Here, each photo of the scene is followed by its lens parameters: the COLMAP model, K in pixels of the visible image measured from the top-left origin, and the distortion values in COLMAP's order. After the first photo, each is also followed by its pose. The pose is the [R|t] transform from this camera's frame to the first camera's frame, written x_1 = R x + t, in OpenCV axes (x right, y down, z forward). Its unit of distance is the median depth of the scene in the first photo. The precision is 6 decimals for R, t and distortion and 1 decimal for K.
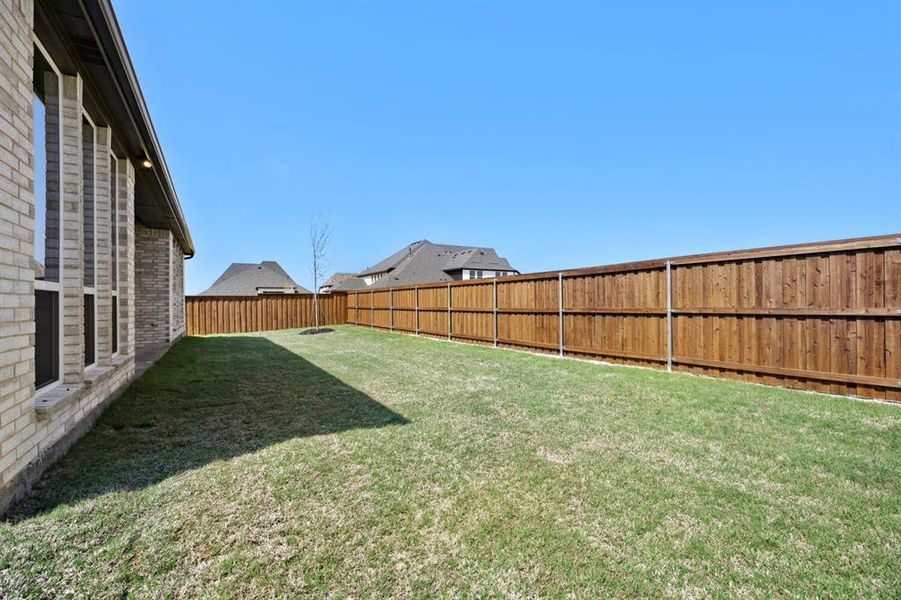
lens RADIAL K [[402.3, 0, 454.7], [0, 402.3, 298.0], [0, 0, 1]] dist [0.001464, 0.000199]
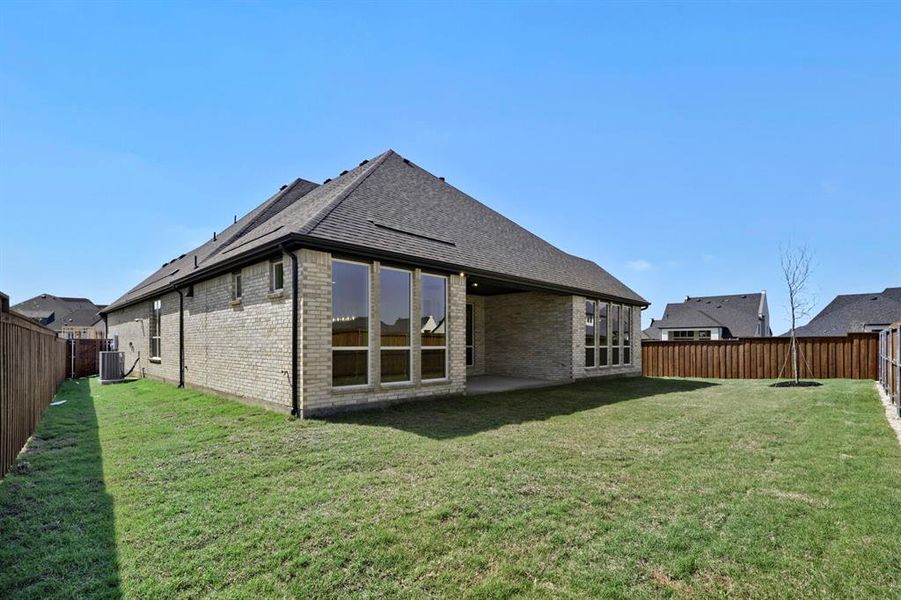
lens RADIAL K [[402.3, 0, 454.7], [0, 402.3, 298.0], [0, 0, 1]] dist [0.001464, 0.000199]
pose [[0.278082, -0.101034, -0.955229, 0.242621], [0.006557, 0.994629, -0.103292, -0.011001], [0.960535, 0.022461, 0.277251, 0.110552]]
